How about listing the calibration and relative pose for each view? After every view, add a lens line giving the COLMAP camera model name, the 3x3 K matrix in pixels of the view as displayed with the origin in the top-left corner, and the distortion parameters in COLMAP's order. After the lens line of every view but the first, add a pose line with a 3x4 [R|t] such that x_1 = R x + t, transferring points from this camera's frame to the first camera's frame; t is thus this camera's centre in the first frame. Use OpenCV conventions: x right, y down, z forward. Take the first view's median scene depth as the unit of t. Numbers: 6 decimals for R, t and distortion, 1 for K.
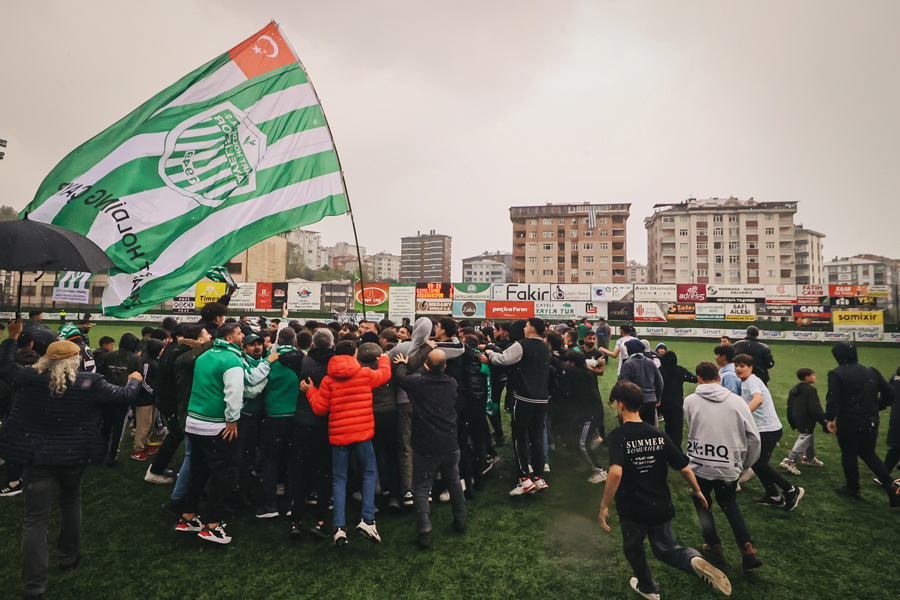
lens RADIAL K [[507.7, 0, 455.4], [0, 507.7, 276.2], [0, 0, 1]] dist [0.002892, -0.000122]
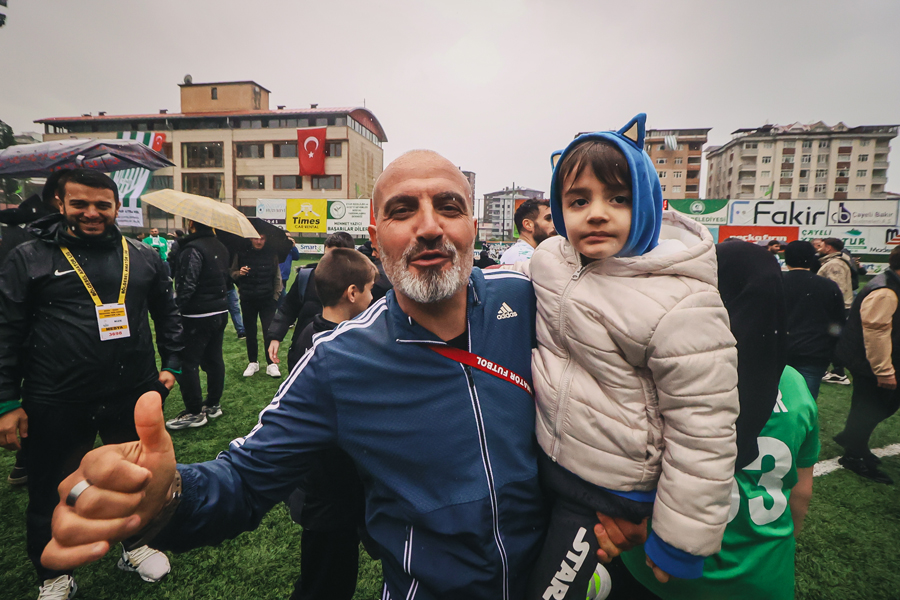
lens RADIAL K [[416.4, 0, 449.3], [0, 416.4, 268.9], [0, 0, 1]] dist [0.004973, -0.000512]
pose [[0.999958, 0.006609, 0.006400, -0.229375], [-0.007404, 0.991022, 0.133491, 0.025000], [-0.005460, -0.133533, 0.991029, 0.317723]]
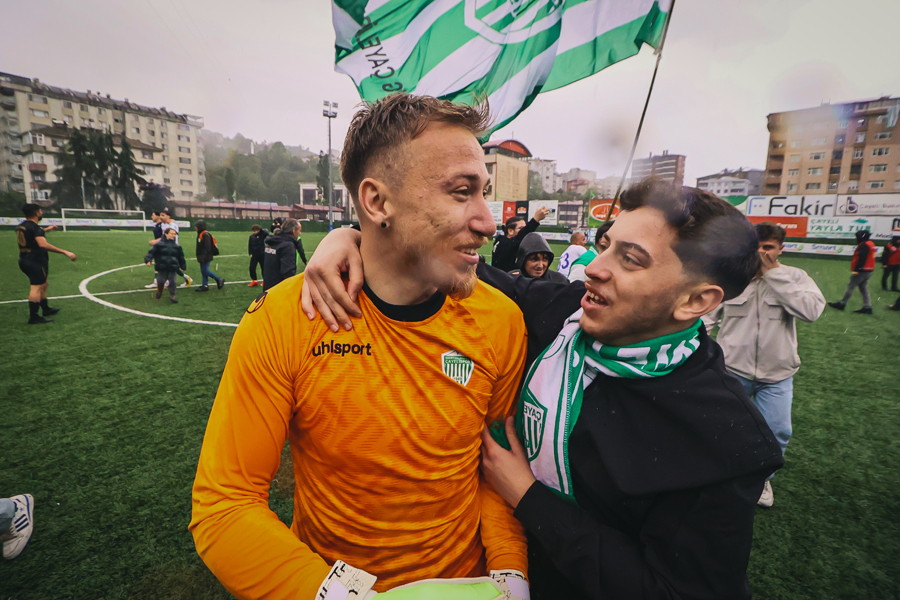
lens RADIAL K [[416.4, 0, 449.2], [0, 416.4, 279.7], [0, 0, 1]] dist [0.004973, -0.000512]
pose [[0.875391, 0.069878, -0.478339, -0.021649], [0.021749, 0.982803, 0.183374, 0.008668], [0.482926, -0.170927, 0.858817, 0.063748]]
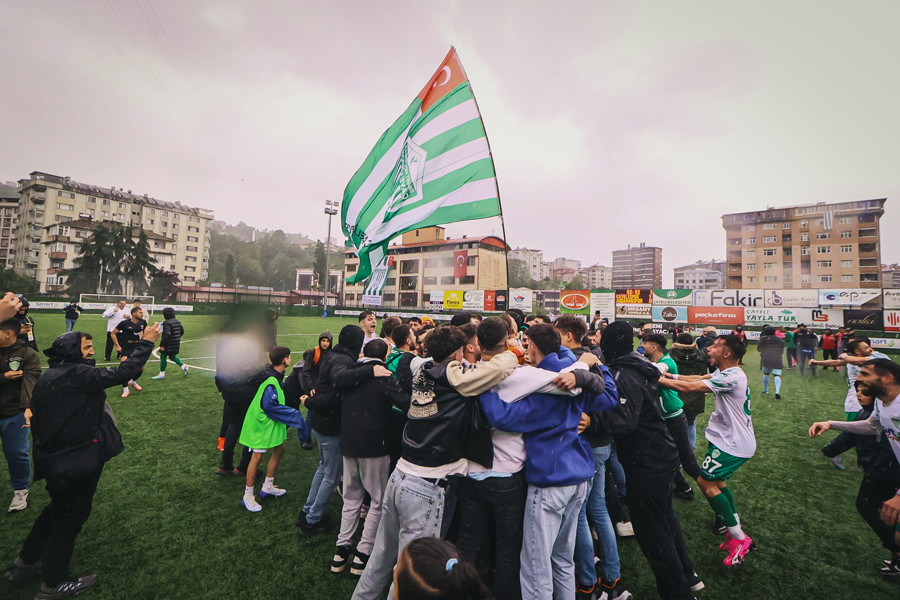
lens RADIAL K [[416.4, 0, 449.1], [0, 416.4, 276.5], [0, 0, 1]] dist [0.004973, -0.000512]
pose [[0.883550, -0.022803, -0.467781, 0.021883], [0.011813, 0.999581, -0.026414, 0.003222], [0.468187, 0.017812, 0.883450, 0.014442]]
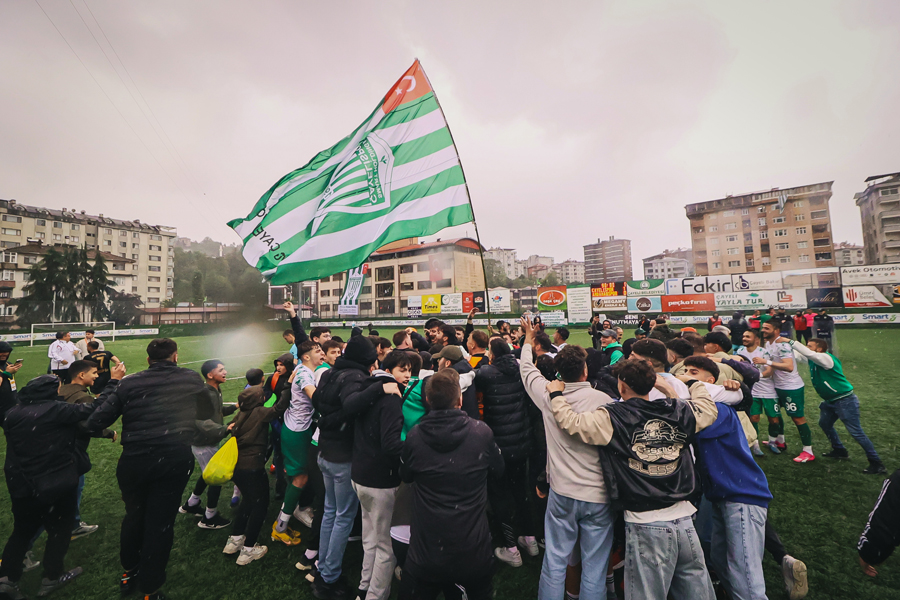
lens RADIAL K [[416.4, 0, 450.3], [0, 416.4, 274.4], [0, 0, 1]] dist [0.004973, -0.000512]
pose [[0.907201, -0.083753, -0.412275, 0.017947], [0.075692, 0.996486, -0.035876, 0.001721], [0.413831, 0.001341, 0.910353, 0.019482]]
